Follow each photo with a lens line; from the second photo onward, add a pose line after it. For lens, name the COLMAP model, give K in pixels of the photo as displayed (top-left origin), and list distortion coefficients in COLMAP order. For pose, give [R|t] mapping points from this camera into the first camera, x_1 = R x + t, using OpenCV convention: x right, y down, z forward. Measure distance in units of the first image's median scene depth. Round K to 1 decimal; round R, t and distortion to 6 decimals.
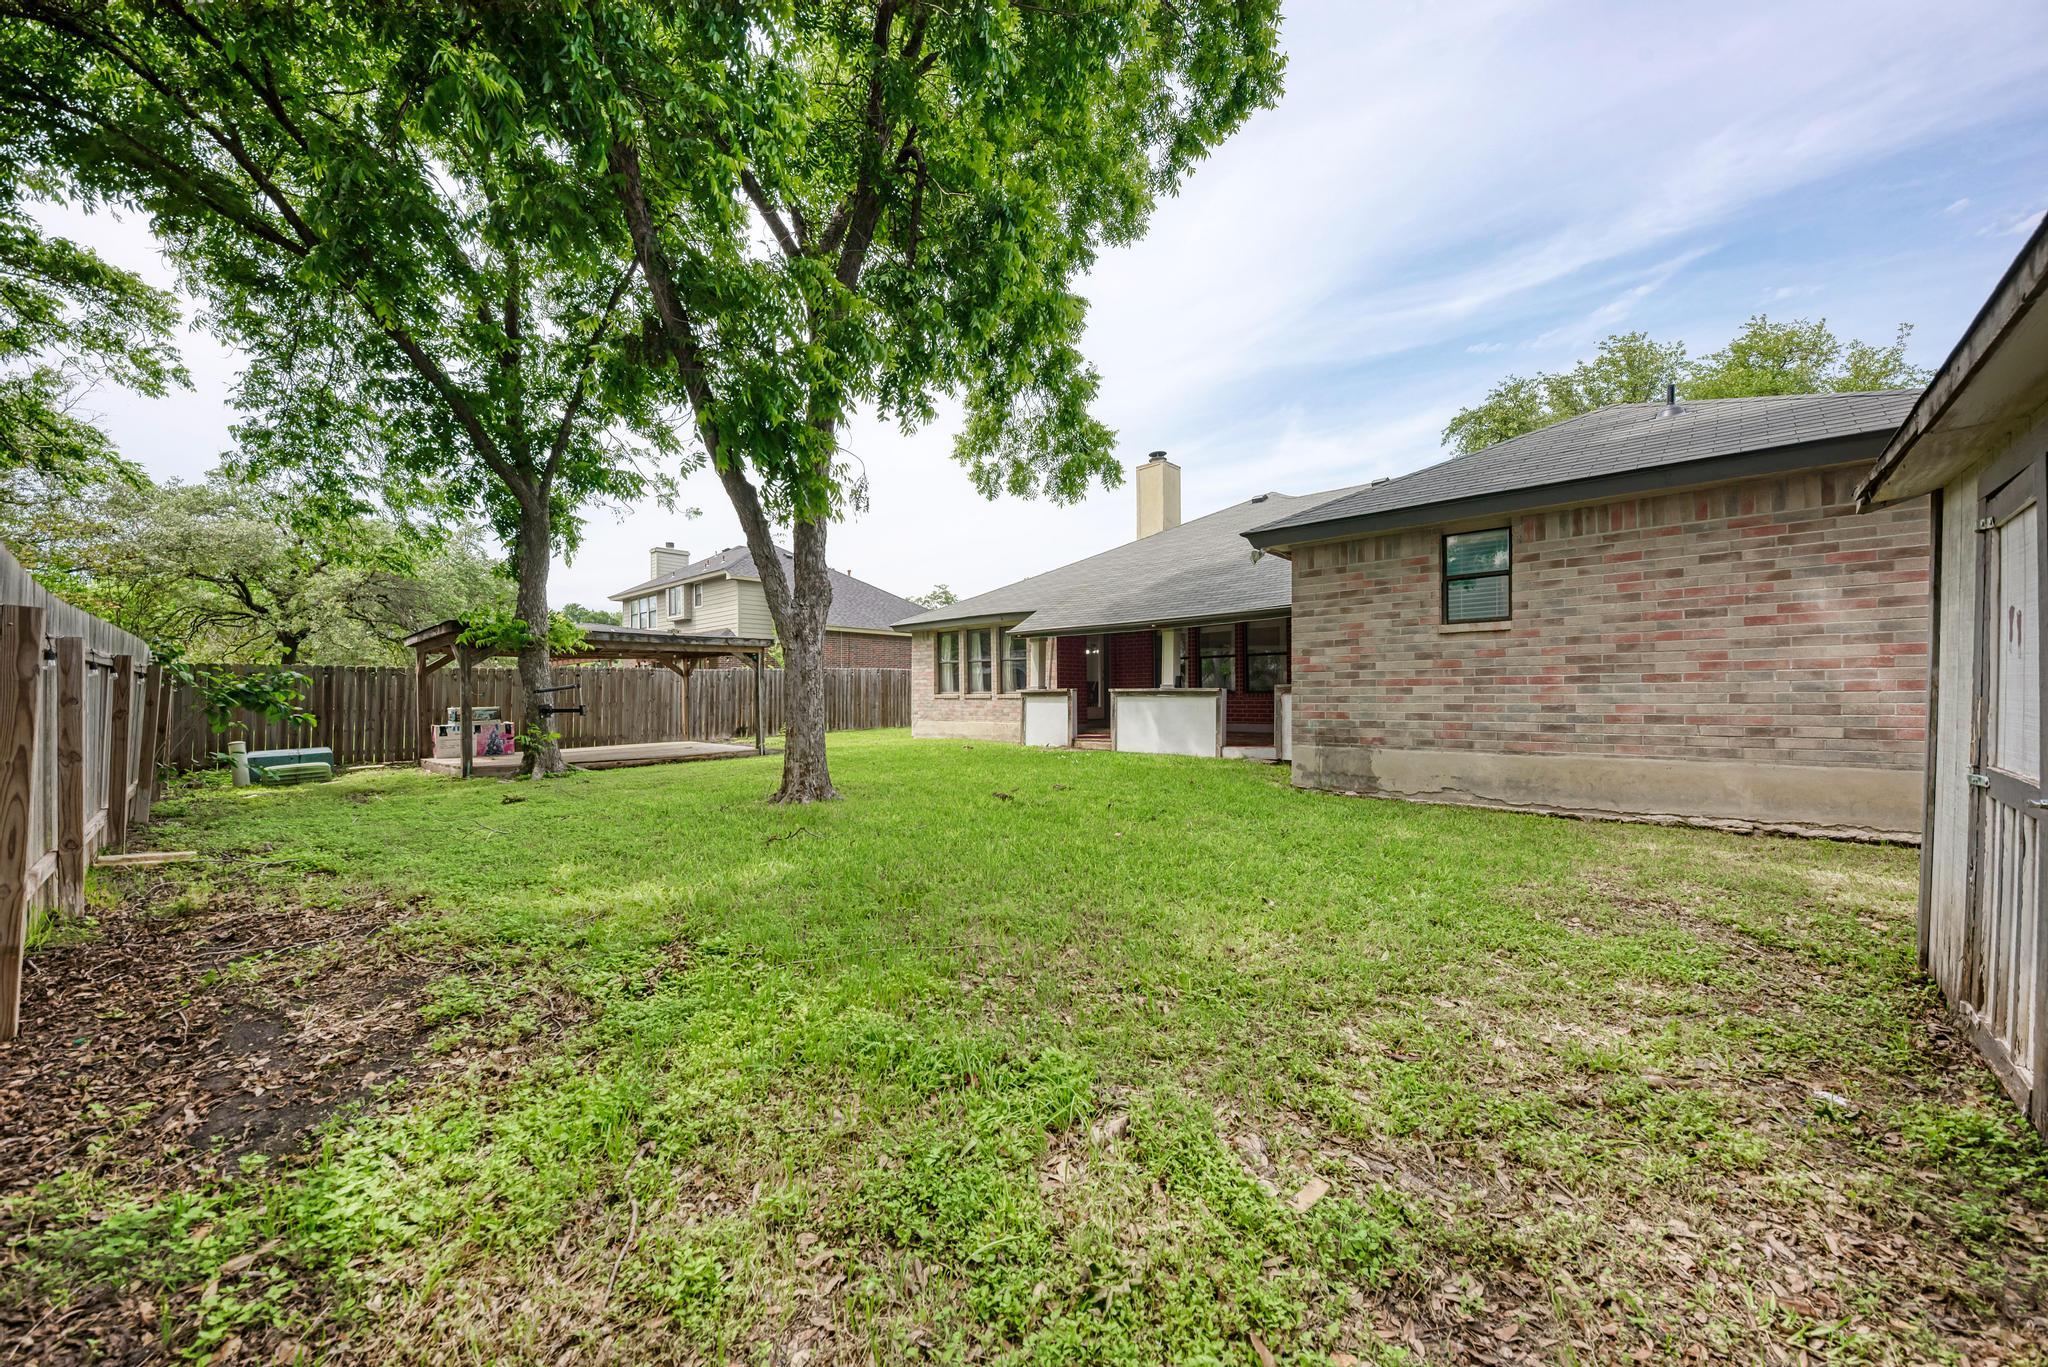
lens RADIAL K [[752.9, 0, 1024.2], [0, 752.9, 693.2], [0, 0, 1]] dist [0.002661, 0.000055]
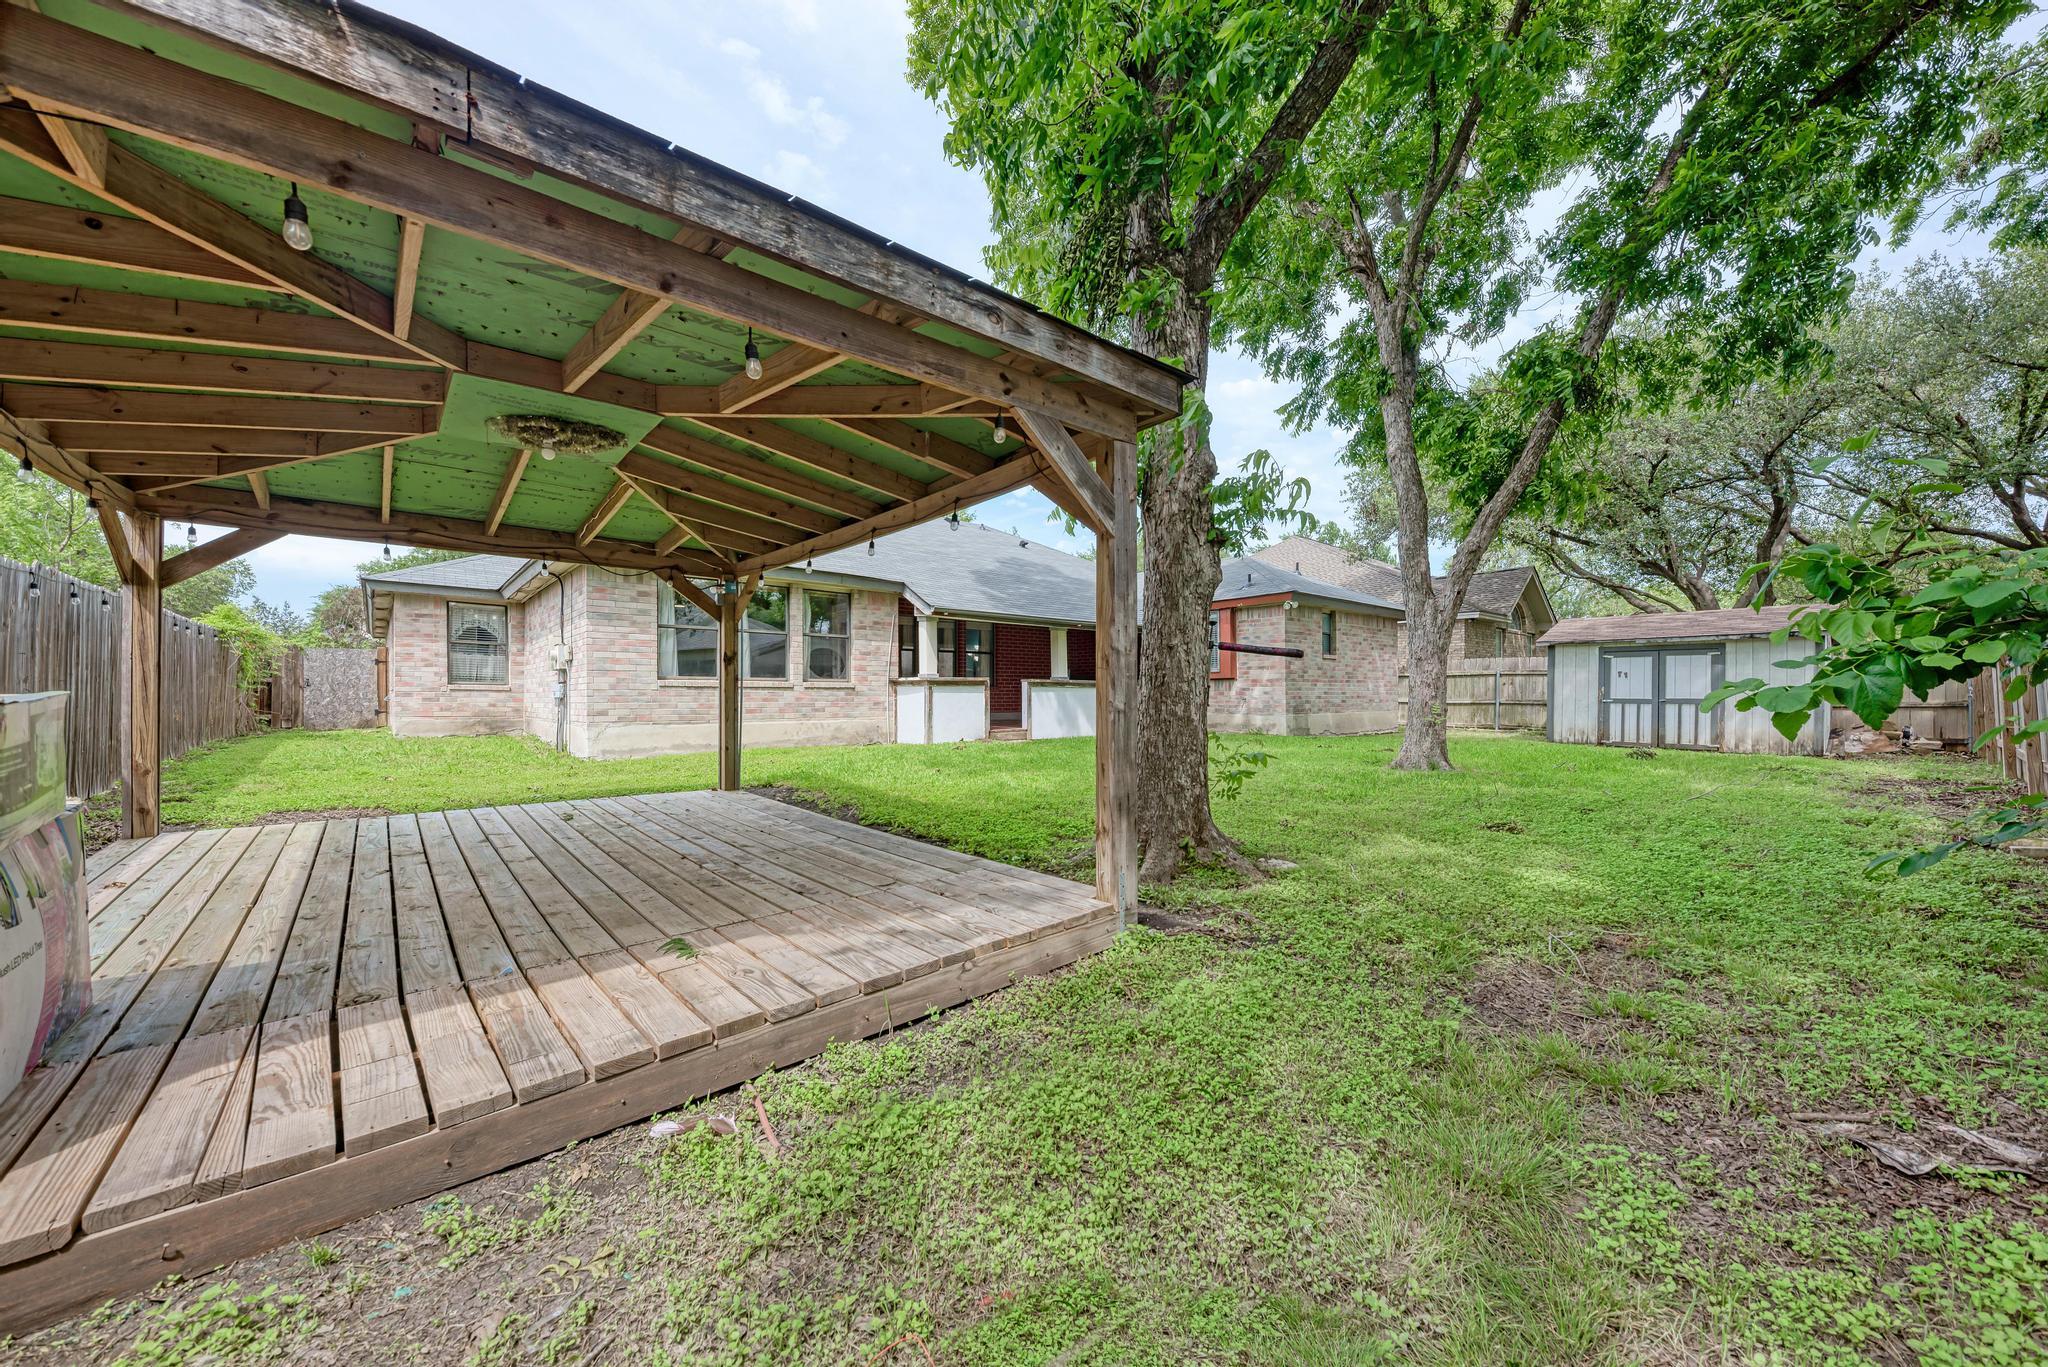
lens RADIAL K [[752.9, 0, 1015.4], [0, 752.9, 685.9], [0, 0, 1]] dist [0.002661, 0.000055]
pose [[0.120431, 0.004104, 0.992713, -0.886678], [-0.002057, 0.999990, -0.003885, 0.007633], [-0.992720, -0.001574, 0.120438, 0.867963]]
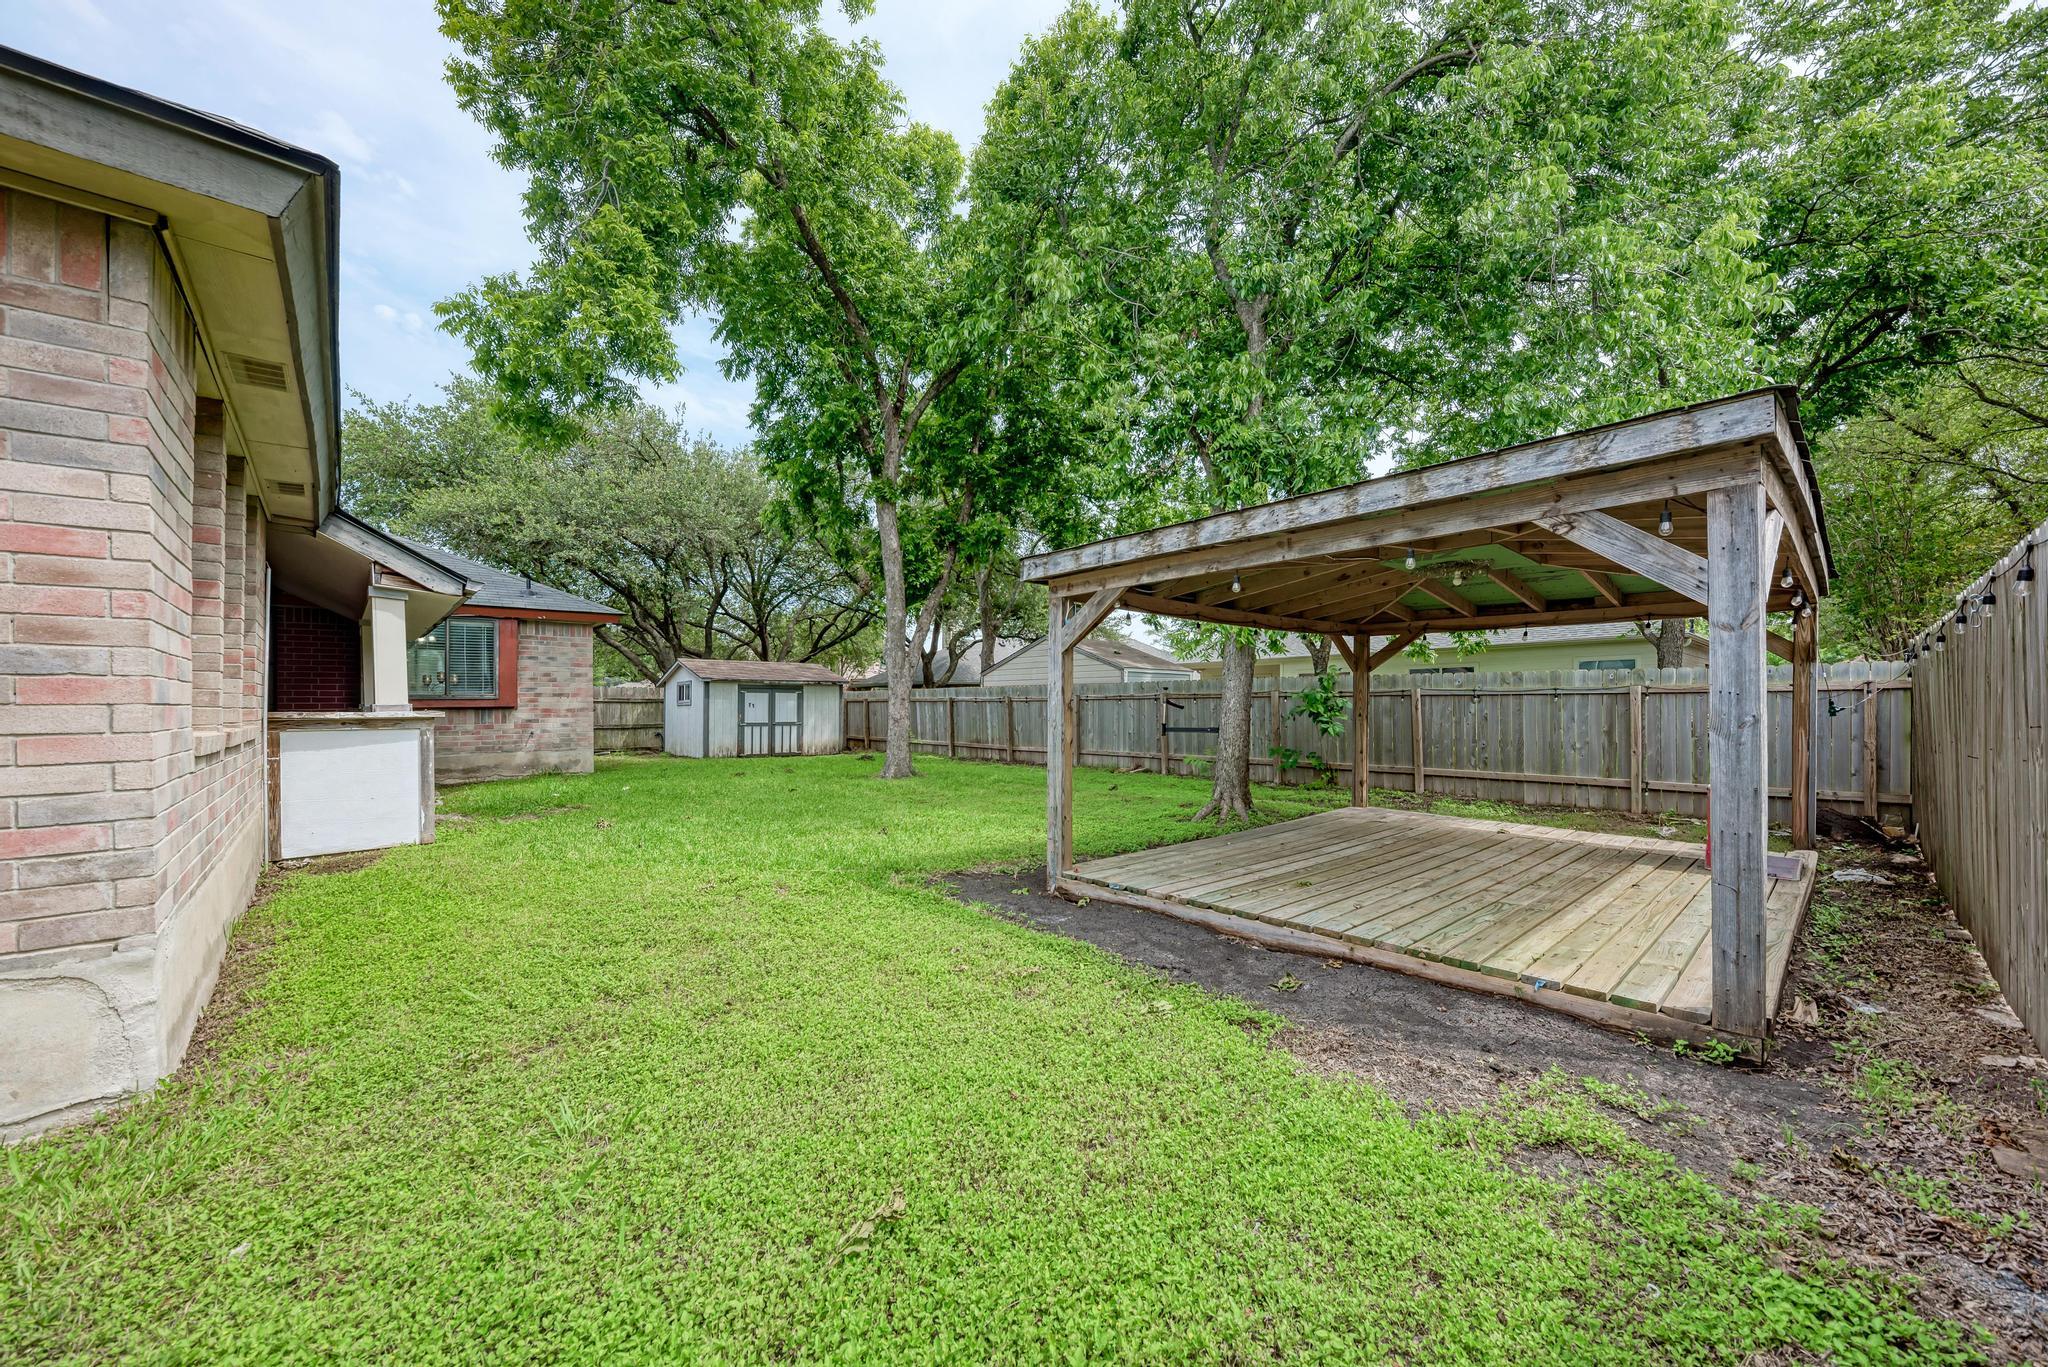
lens RADIAL K [[752.9, 0, 1024.2], [0, 752.9, 698.9], [0, 0, 1]] dist [0.002661, 0.000055]
pose [[-0.996073, 0.000206, 0.088532, -0.405256], [-0.000815, 0.999934, -0.011494, -0.008969], [-0.088528, -0.011521, -0.996007, 1.520935]]
